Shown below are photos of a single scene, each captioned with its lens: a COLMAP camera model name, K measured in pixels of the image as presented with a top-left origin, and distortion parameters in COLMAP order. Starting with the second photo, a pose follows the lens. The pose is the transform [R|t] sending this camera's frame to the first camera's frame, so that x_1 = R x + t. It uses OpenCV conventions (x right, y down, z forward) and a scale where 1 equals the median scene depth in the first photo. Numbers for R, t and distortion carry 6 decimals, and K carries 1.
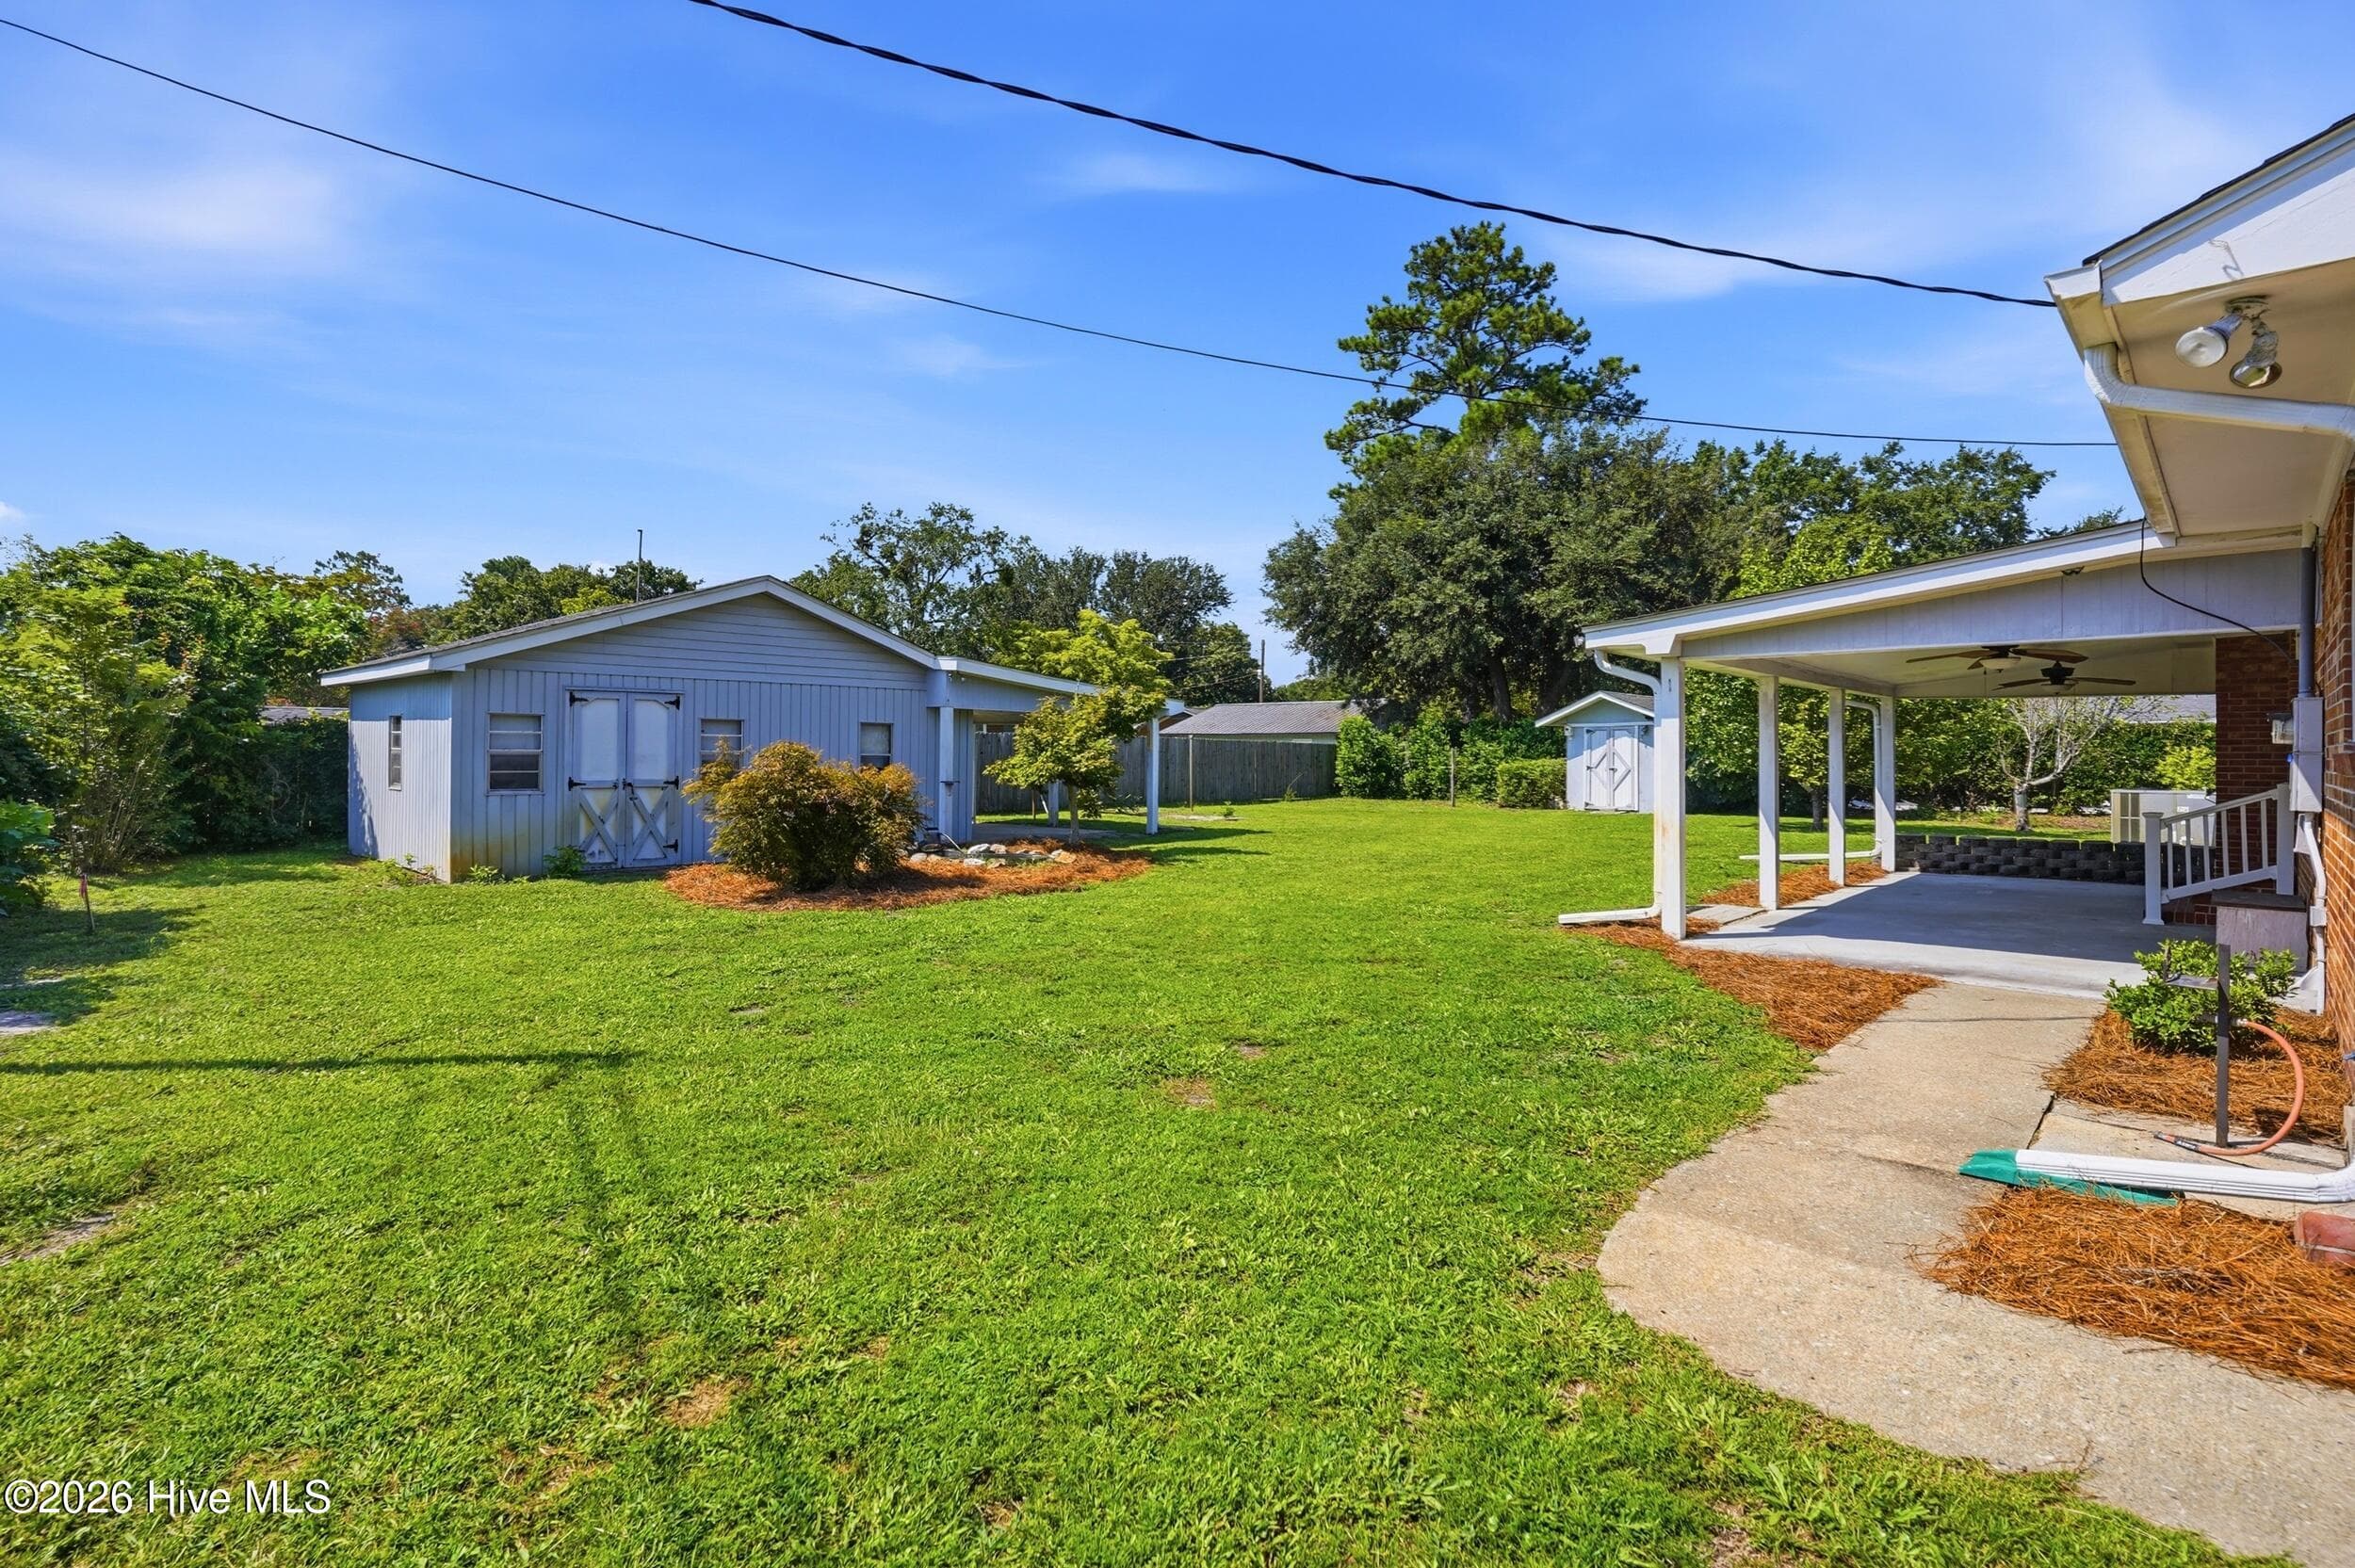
lens RADIAL K [[1153.9, 0, 1163.6], [0, 1153.9, 782.0], [0, 0, 1]] dist [0.003472, -0.000059]
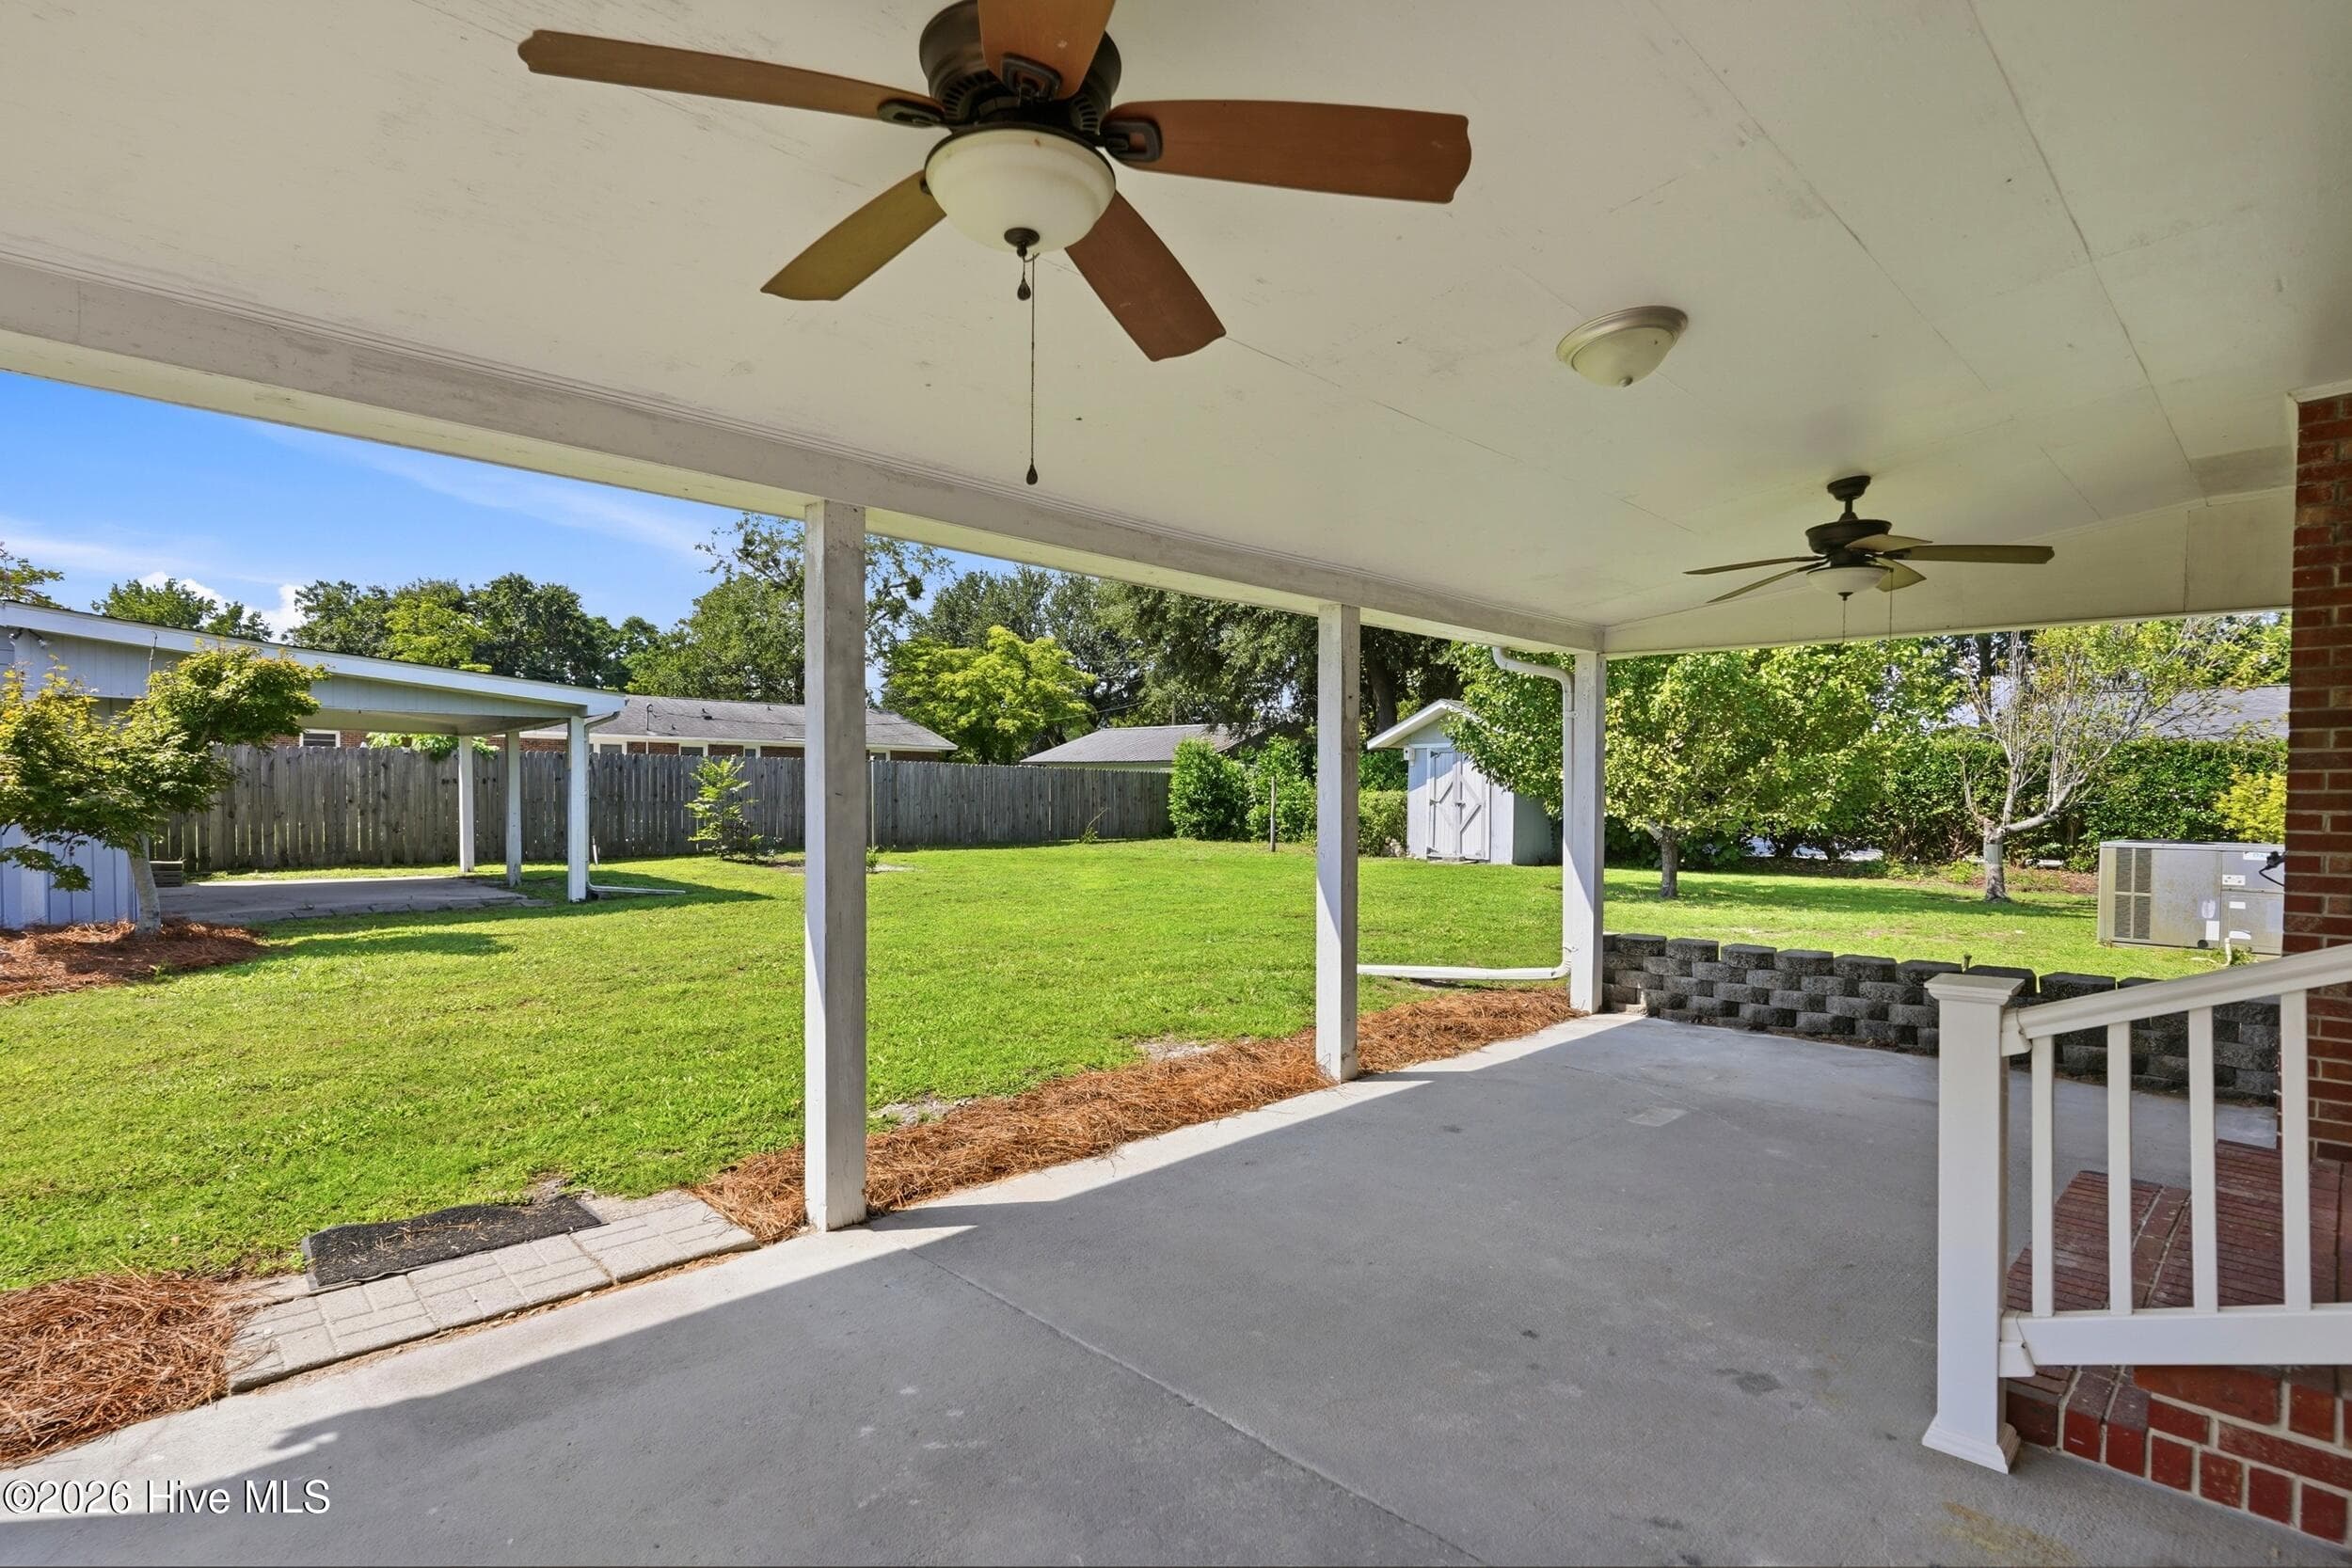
lens RADIAL K [[1152.5, 0, 1162.1], [0, 1152.5, 782.0], [0, 0, 1]] dist [0.003472, -0.000059]
pose [[0.998917, 0.002565, -0.046451, 0.297472], [-0.004000, 0.999517, -0.030815, -0.002041], [0.046349, 0.030967, 0.998445, 0.320453]]
